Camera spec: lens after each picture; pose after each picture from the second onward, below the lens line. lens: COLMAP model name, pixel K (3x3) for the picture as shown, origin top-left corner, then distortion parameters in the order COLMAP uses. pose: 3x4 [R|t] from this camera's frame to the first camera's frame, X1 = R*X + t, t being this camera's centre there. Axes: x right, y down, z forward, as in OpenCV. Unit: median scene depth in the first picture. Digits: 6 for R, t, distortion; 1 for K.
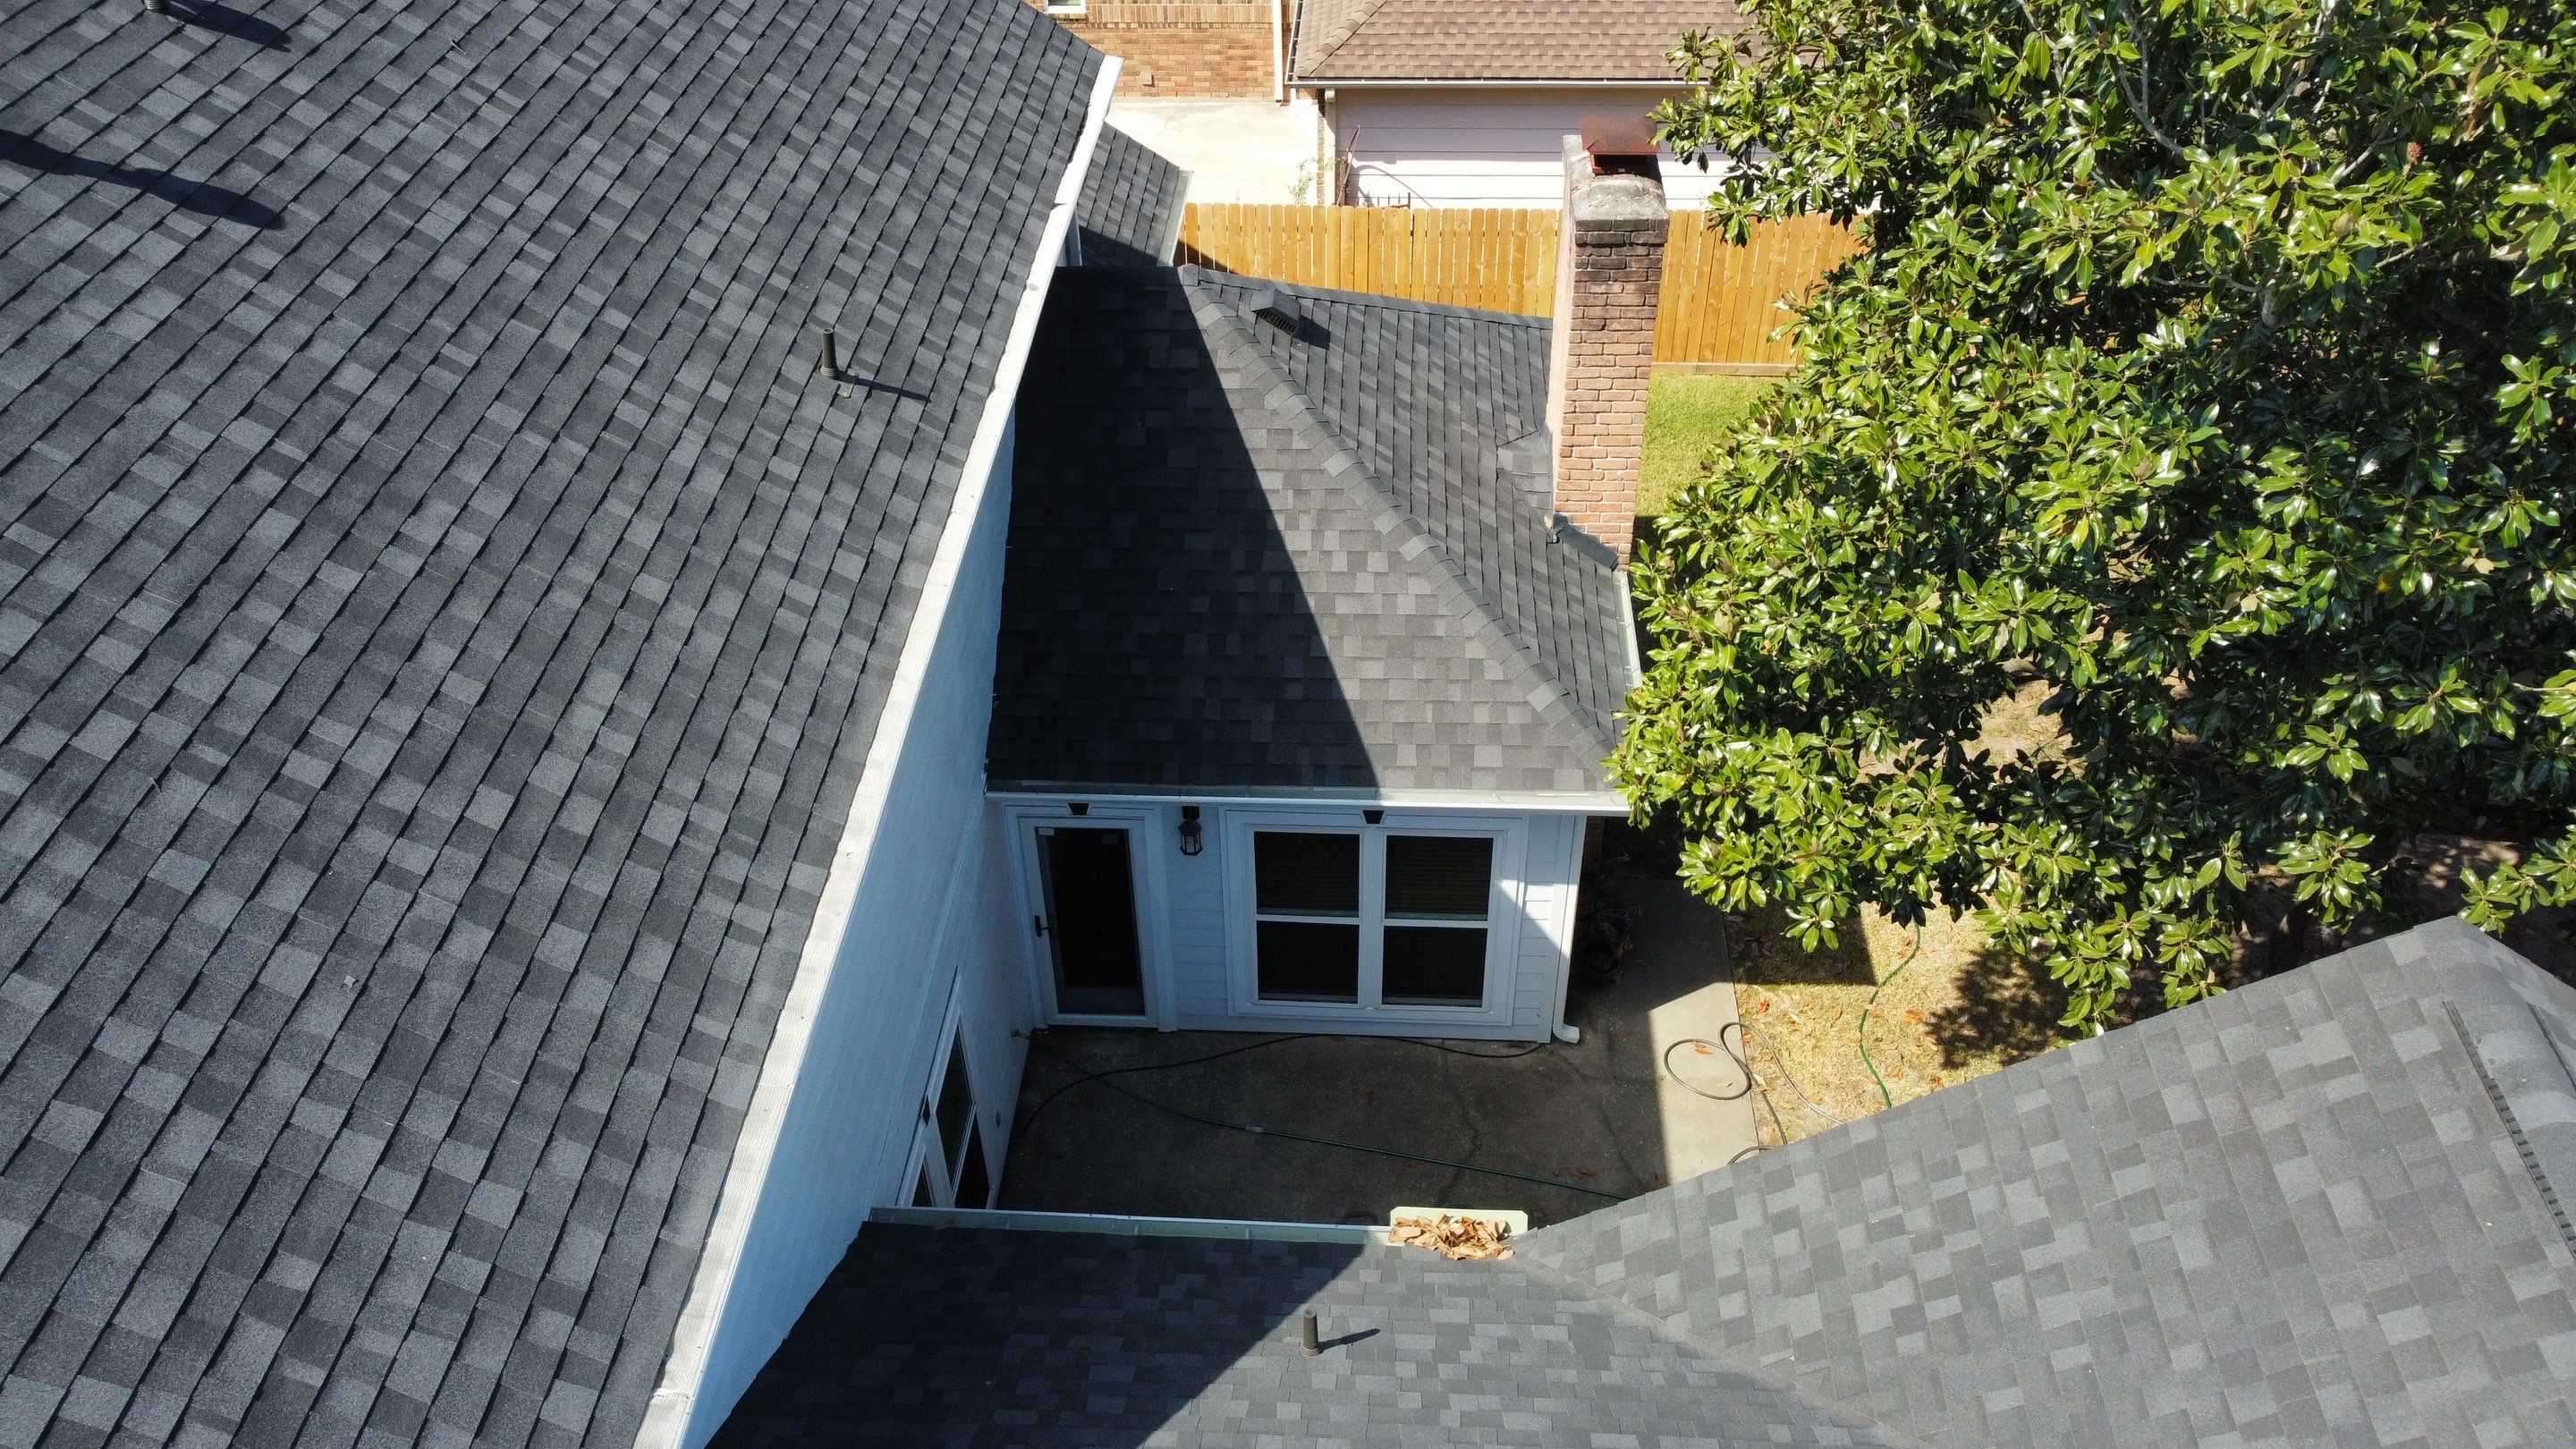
lens RADIAL K [[1958.2, 0, 1281.1], [0, 1958.2, 716.2], [0, 0, 1]] dist [-0.007299, 0.000302]
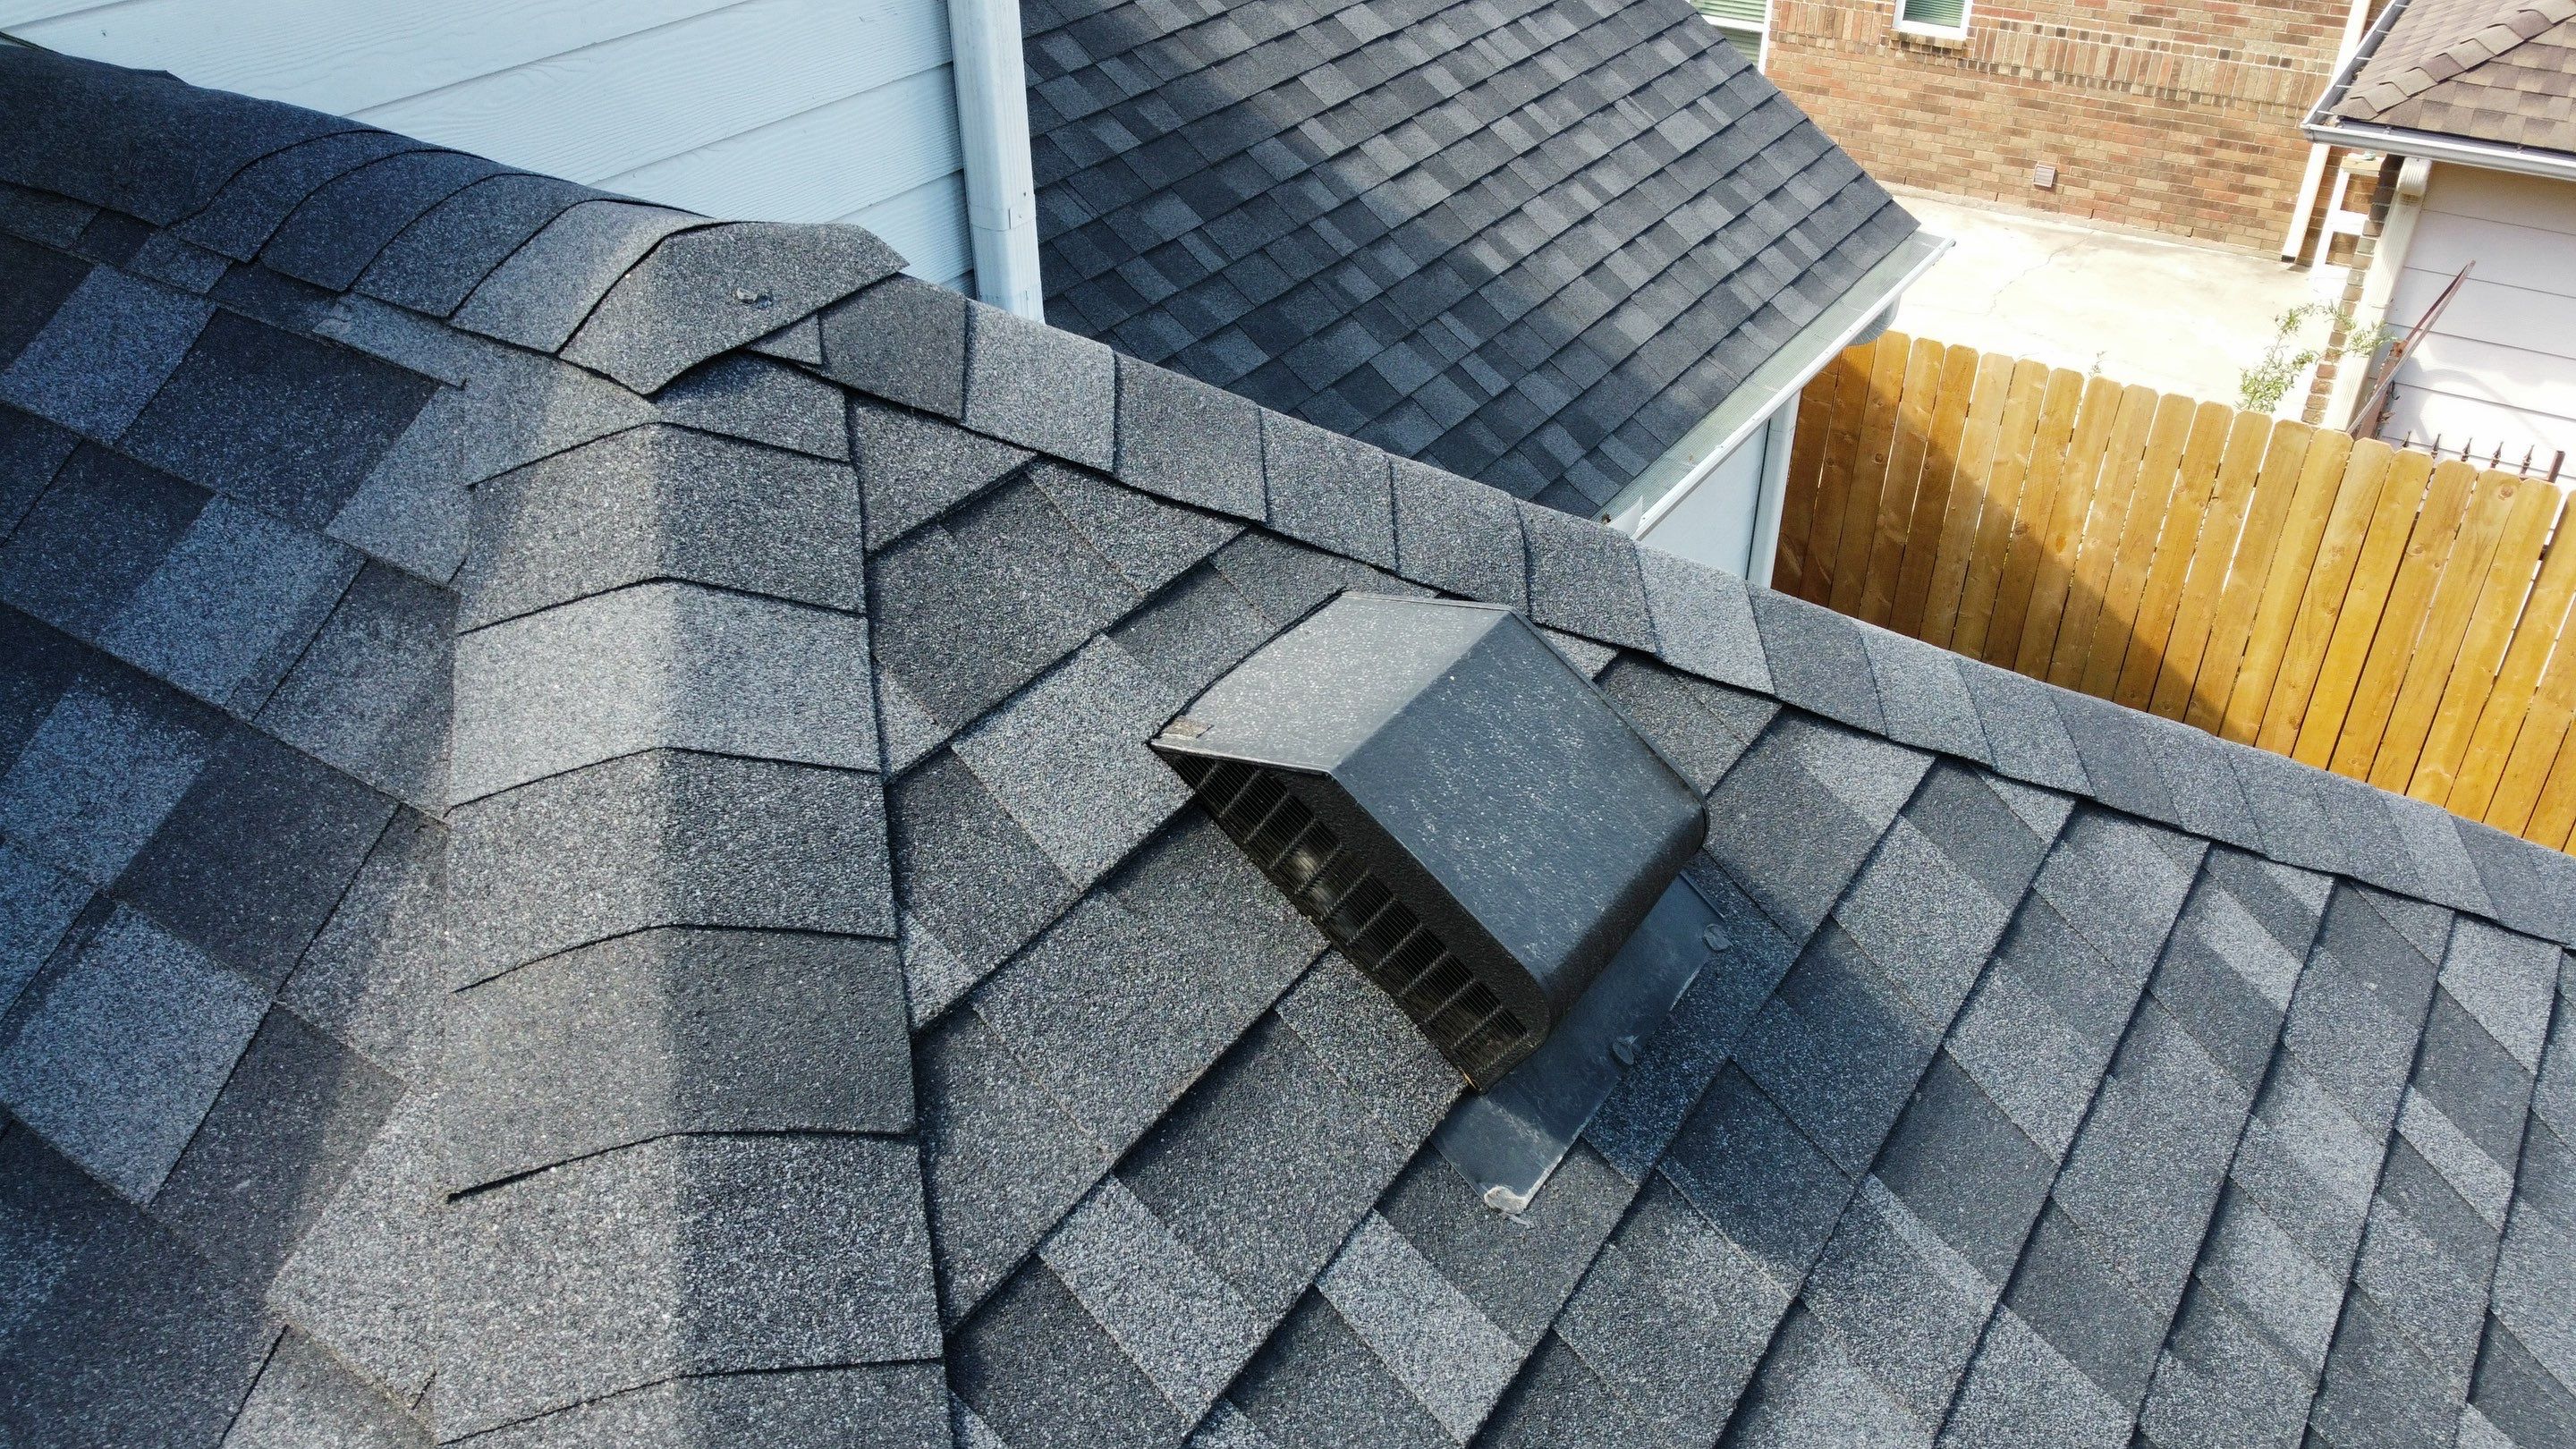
lens RADIAL K [[1958.2, 0, 1281.1], [0, 1958.2, 716.2], [0, 0, 1]] dist [-0.007299, 0.000302]
pose [[0.865274, 0.284063, -0.413049, 0.017976], [-0.320699, 0.946958, -0.020569, -0.111453], [0.385297, 0.150262, 0.910477, 0.483250]]
